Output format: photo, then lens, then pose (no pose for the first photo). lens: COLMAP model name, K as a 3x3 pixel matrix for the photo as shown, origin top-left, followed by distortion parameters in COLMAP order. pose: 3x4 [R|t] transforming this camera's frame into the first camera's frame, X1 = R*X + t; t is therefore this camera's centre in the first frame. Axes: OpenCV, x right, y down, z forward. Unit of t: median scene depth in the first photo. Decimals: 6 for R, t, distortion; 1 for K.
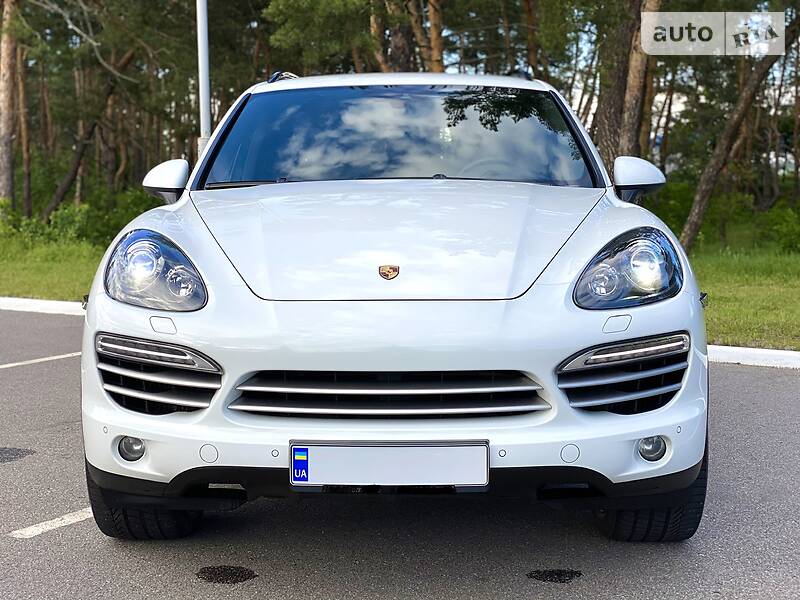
lens RADIAL K [[1211.1, 0, 390.1], [0, 1211.1, 275.9], [0, 0, 1]] dist [0.083350, 0.000000]
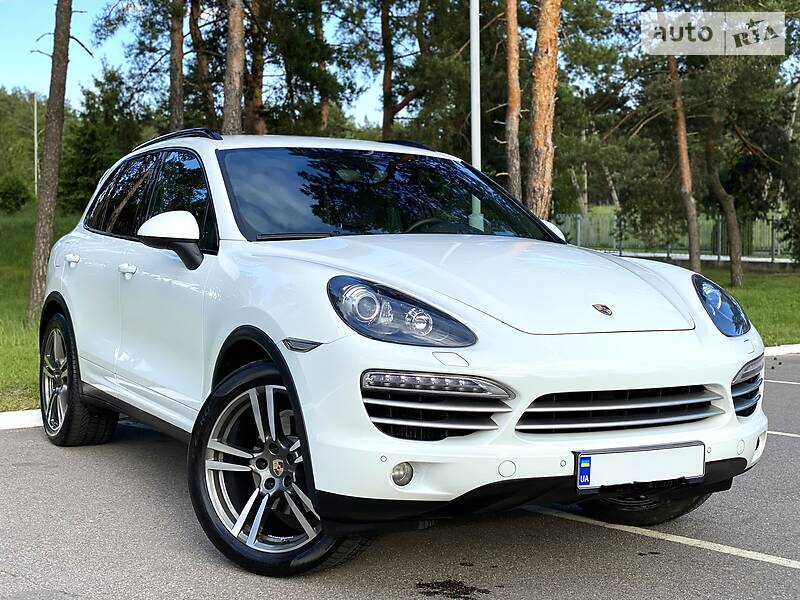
lens RADIAL K [[1211.1, 0, 412.1], [0, 1211.1, 280.8], [0, 0, 1]] dist [0.083350, 0.000000]
pose [[0.853275, 0.002873, 0.521453, -0.814927], [0.023374, 0.998769, -0.043751, 0.017073], [-0.520936, 0.049520, 0.852158, 0.063008]]
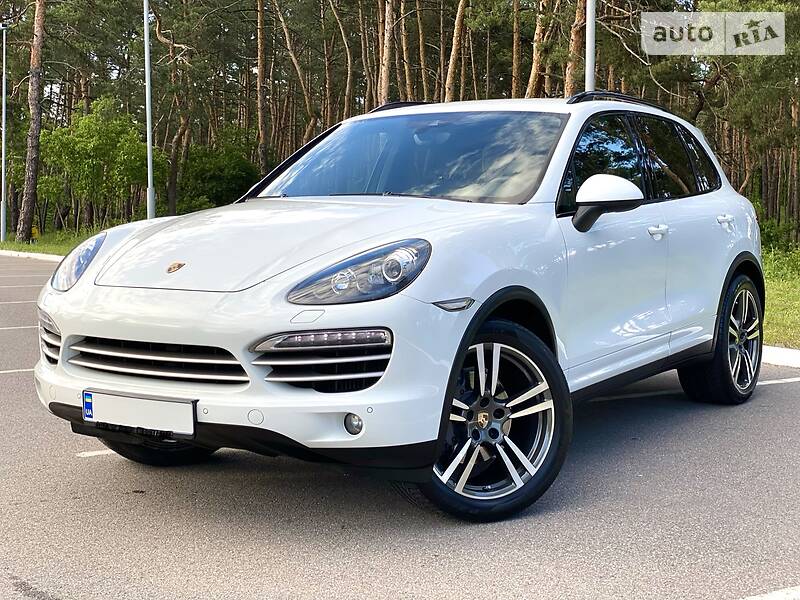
lens RADIAL K [[1211.1, 0, 394.1], [0, 1211.1, 310.9], [0, 0, 1]] dist [0.083350, 0.000000]
pose [[0.855297, 0.050232, -0.515697, 0.889876], [-0.042606, 0.998737, 0.026621, -0.001407], [0.516383, -0.000797, 0.856357, 0.008654]]
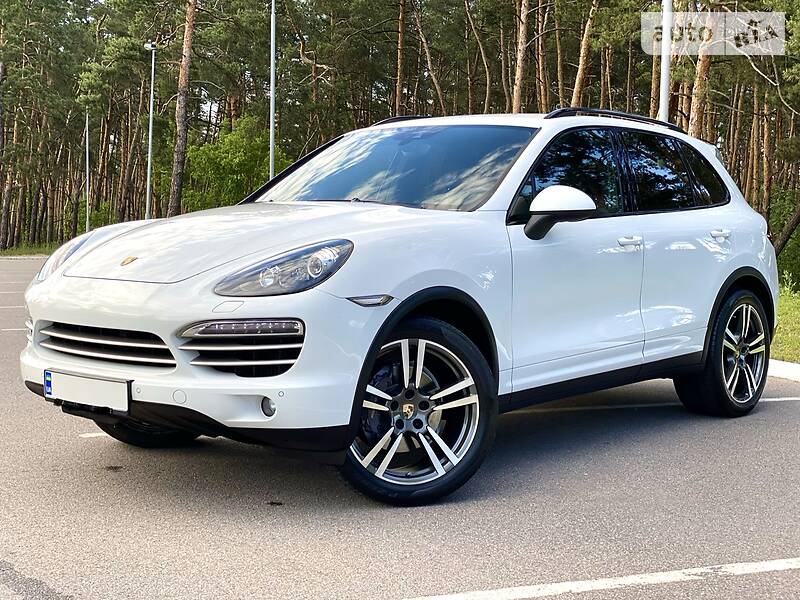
lens RADIAL K [[1211.1, 0, 396.8], [0, 1211.1, 301.3], [0, 0, 1]] dist [0.083350, 0.000000]
pose [[0.786672, 0.060466, -0.614403, 1.155155], [-0.068995, 0.997569, 0.009835, 0.008568], [0.613504, 0.034654, 0.788931, 0.065642]]
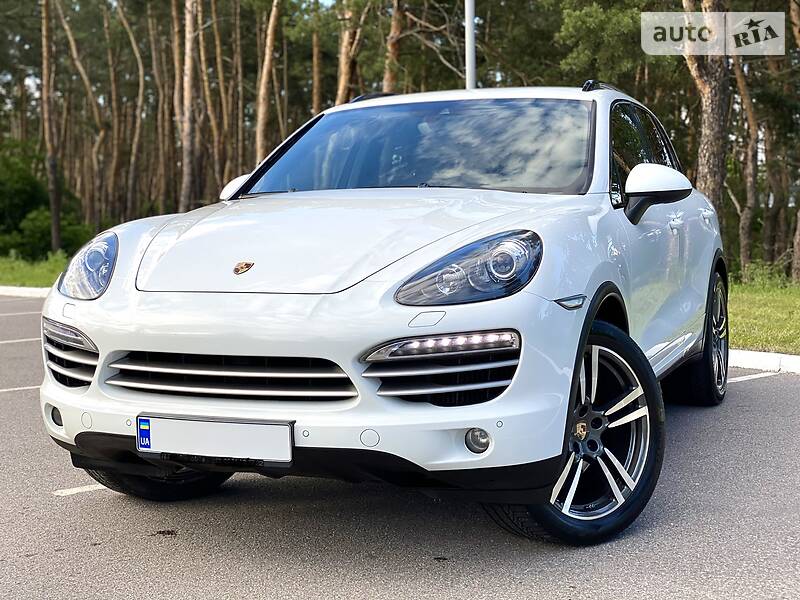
lens RADIAL K [[1211.1, 0, 395.9], [0, 1211.1, 306.5], [0, 0, 1]] dist [0.083350, 0.000000]
pose [[0.934209, 0.020341, -0.356145, 0.537921], [-0.019735, 0.999791, 0.005334, 0.024178], [0.356179, 0.002045, 0.934415, 0.011272]]
